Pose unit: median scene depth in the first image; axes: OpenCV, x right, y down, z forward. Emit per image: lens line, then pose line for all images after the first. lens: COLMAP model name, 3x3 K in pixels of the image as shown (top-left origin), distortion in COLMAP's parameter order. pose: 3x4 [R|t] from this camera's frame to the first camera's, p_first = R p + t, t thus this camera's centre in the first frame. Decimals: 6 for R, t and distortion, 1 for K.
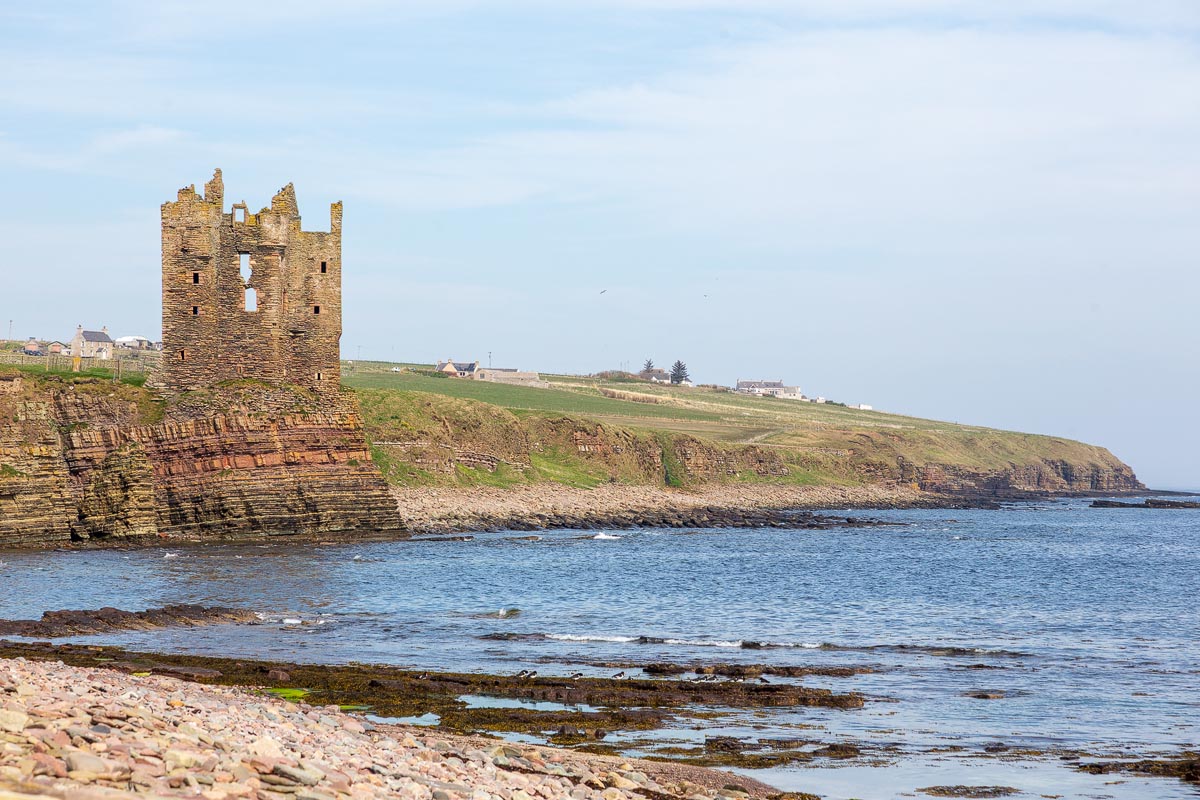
lens RADIAL K [[3525.3, 0, 596.4], [0, 3525.3, 404.2], [0, 0, 1]] dist [0.006731, 0.000000]
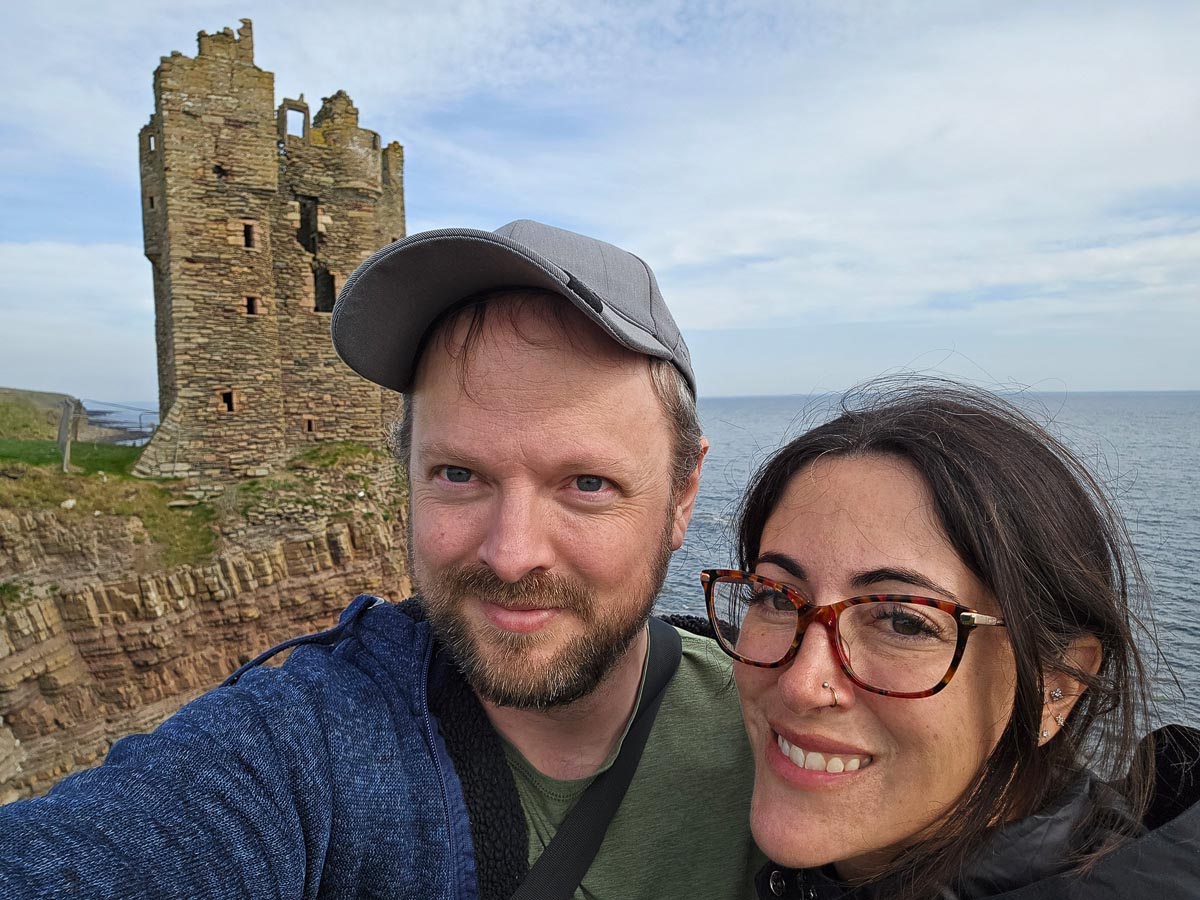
lens RADIAL K [[947.2, 0, 639.1], [0, 947.2, 462.4], [0, 0, 1]] dist [-0.002900, -0.003819]
pose [[0.727153, -0.064199, 0.683467, -0.162327], [0.001220, 0.995737, 0.092234, -0.017249], [-0.686474, -0.066235, 0.724131, 0.865620]]
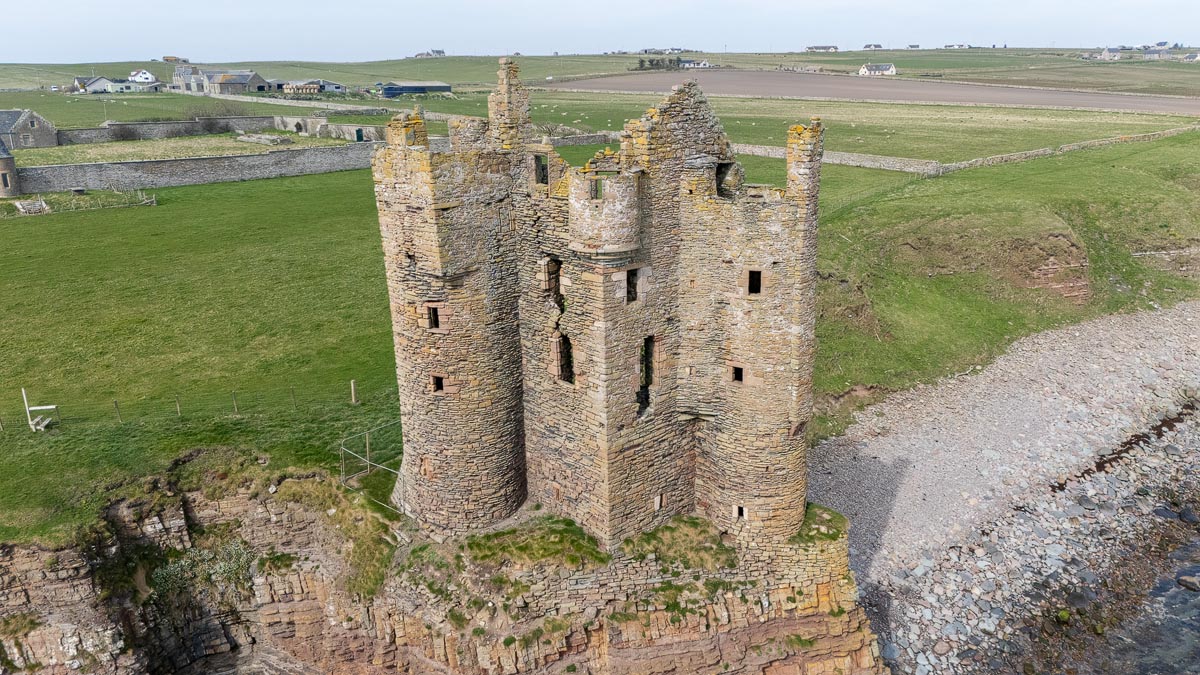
lens RADIAL K [[883.5, 0, 603.6], [0, 883.5, 335.8], [0, 0, 1]] dist [0.072295, -0.048490]
pose [[0.780665, 0.149276, -0.606860, -0.025571], [0.038406, 0.957759, 0.284996, -0.065165], [0.623768, -0.245793, 0.741956, 0.920863]]
